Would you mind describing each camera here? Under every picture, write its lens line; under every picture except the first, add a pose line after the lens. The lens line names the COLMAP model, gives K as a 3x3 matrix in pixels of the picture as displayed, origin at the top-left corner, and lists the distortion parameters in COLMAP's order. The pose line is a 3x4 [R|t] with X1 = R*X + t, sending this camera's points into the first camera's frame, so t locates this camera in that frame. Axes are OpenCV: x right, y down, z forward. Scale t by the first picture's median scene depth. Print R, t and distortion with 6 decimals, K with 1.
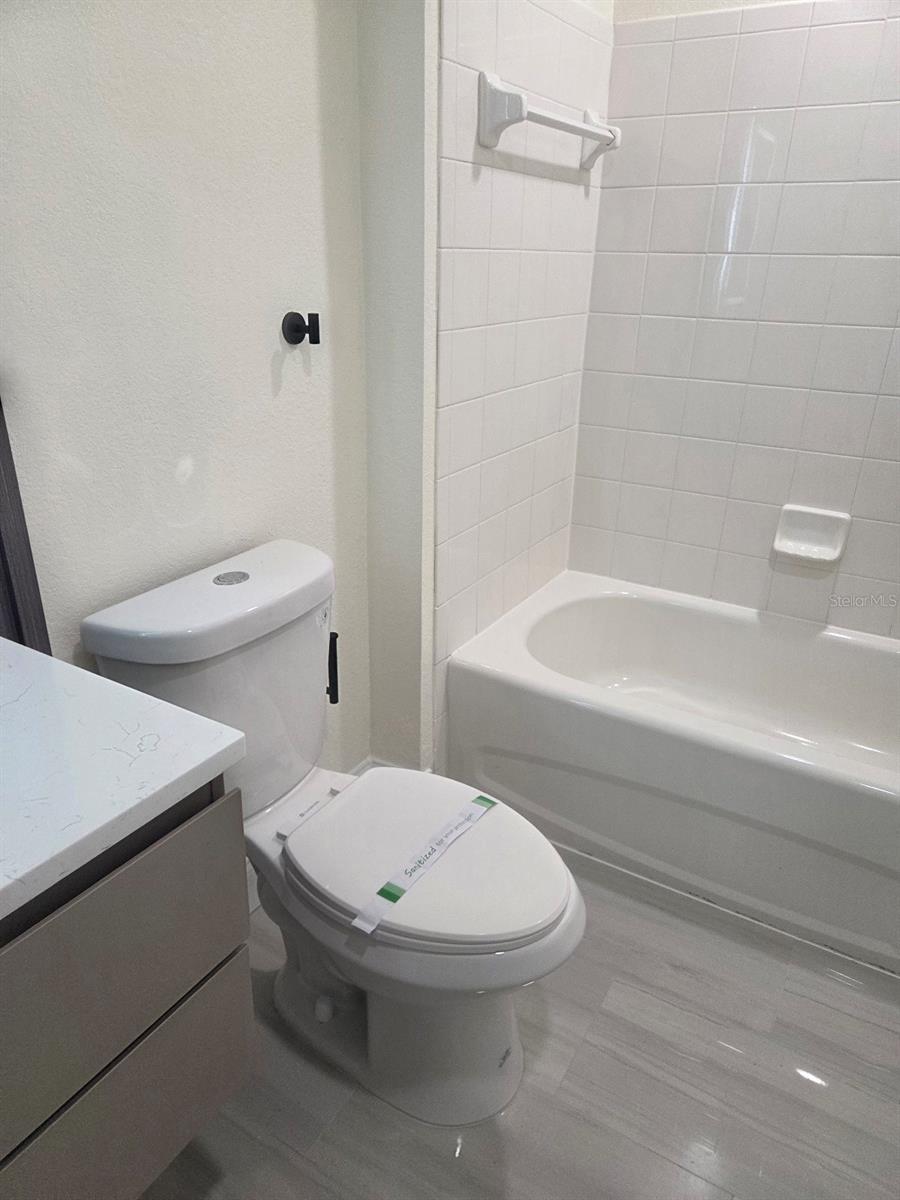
lens RADIAL K [[809.3, 0, 453.0], [0, 809.3, 606.5], [0, 0, 1]] dist [0.068176, -0.050308]
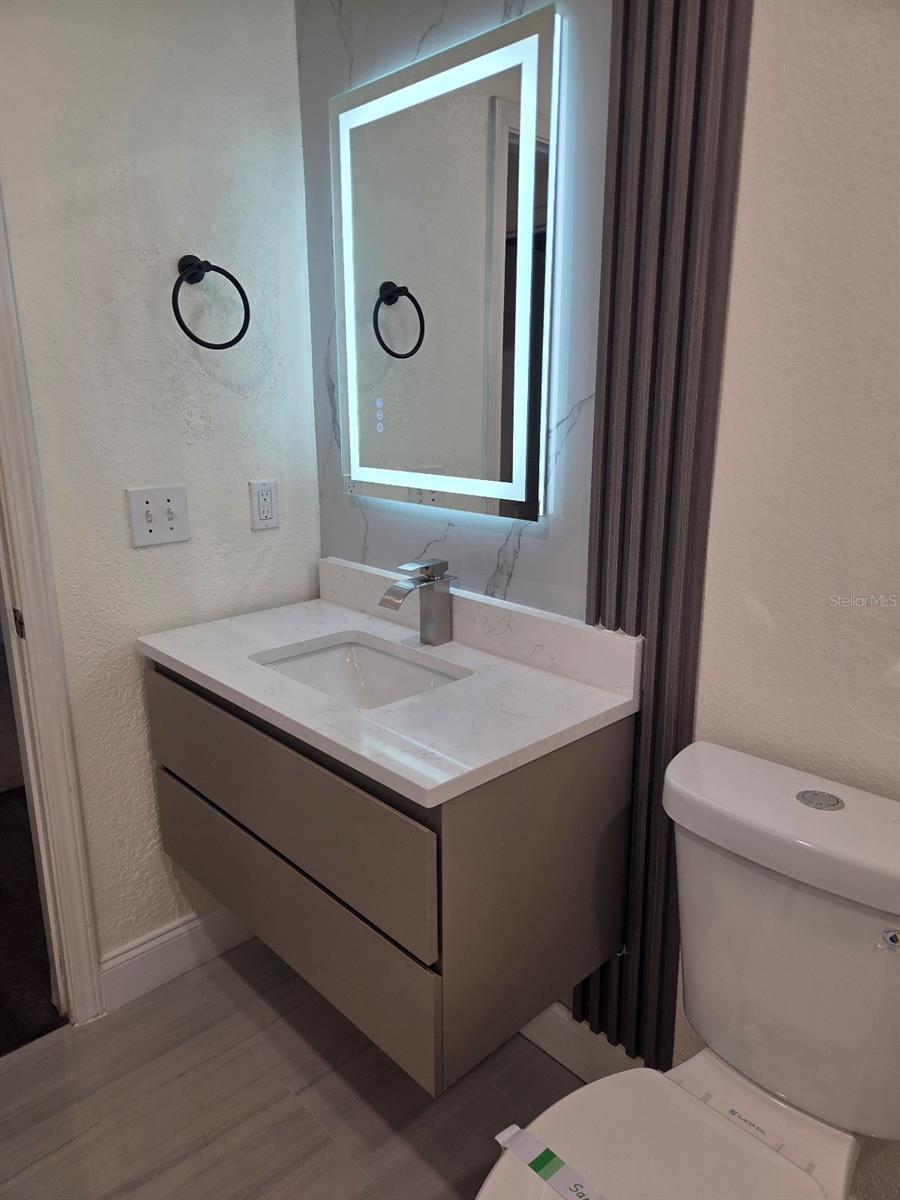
lens RADIAL K [[809.3, 0, 453.5], [0, 809.3, 605.8], [0, 0, 1]] dist [0.068176, -0.050308]
pose [[-0.271628, 0.223981, -0.935976, 0.441990], [-0.386582, 0.865239, 0.319242, -0.262740], [0.881347, 0.448546, -0.148436, 0.596842]]
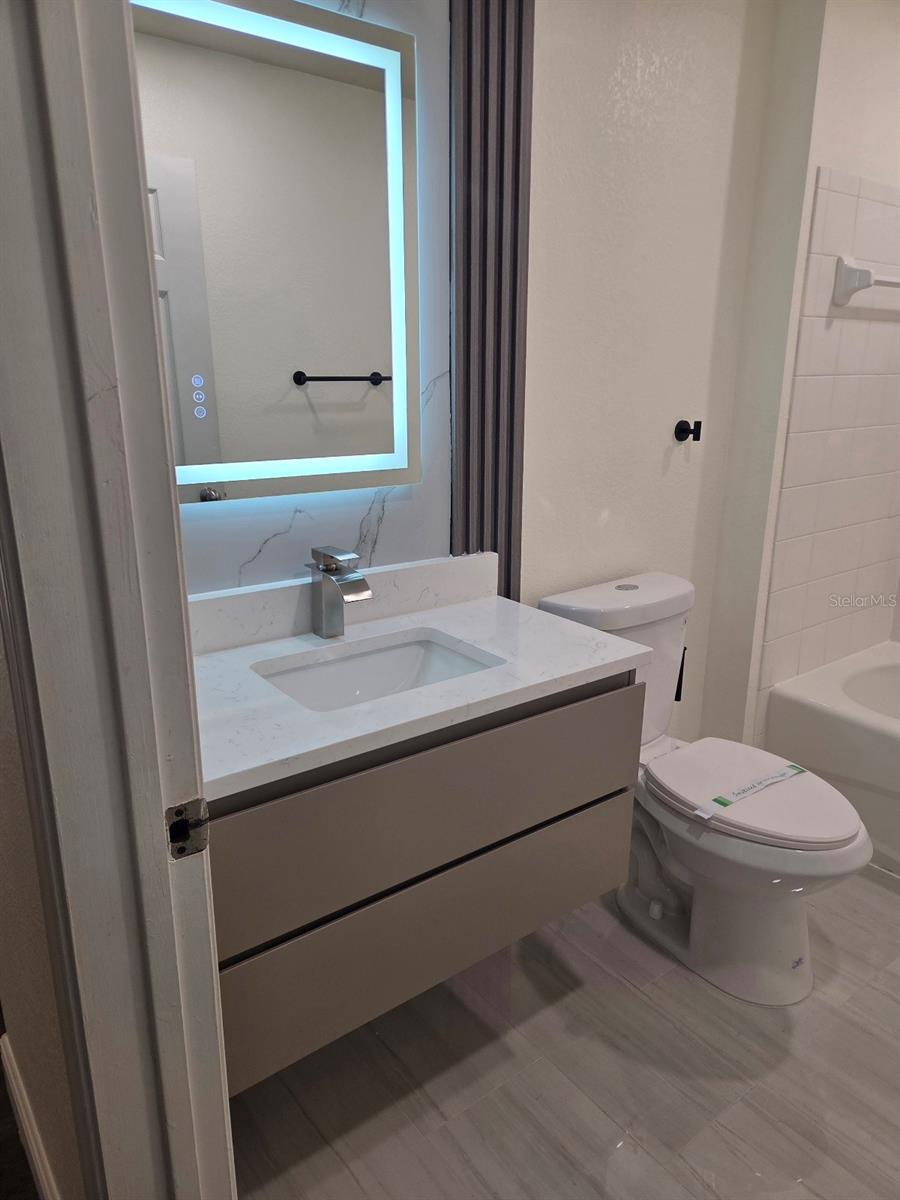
lens RADIAL K [[809.3, 0, 459.3], [0, 809.3, 605.1], [0, 0, 1]] dist [0.068176, -0.050308]
pose [[0.929573, 0.083566, -0.359040, -0.013360], [-0.131177, 0.985201, -0.110320, 0.171429], [0.344508, 0.149649, 0.926779, -0.423351]]
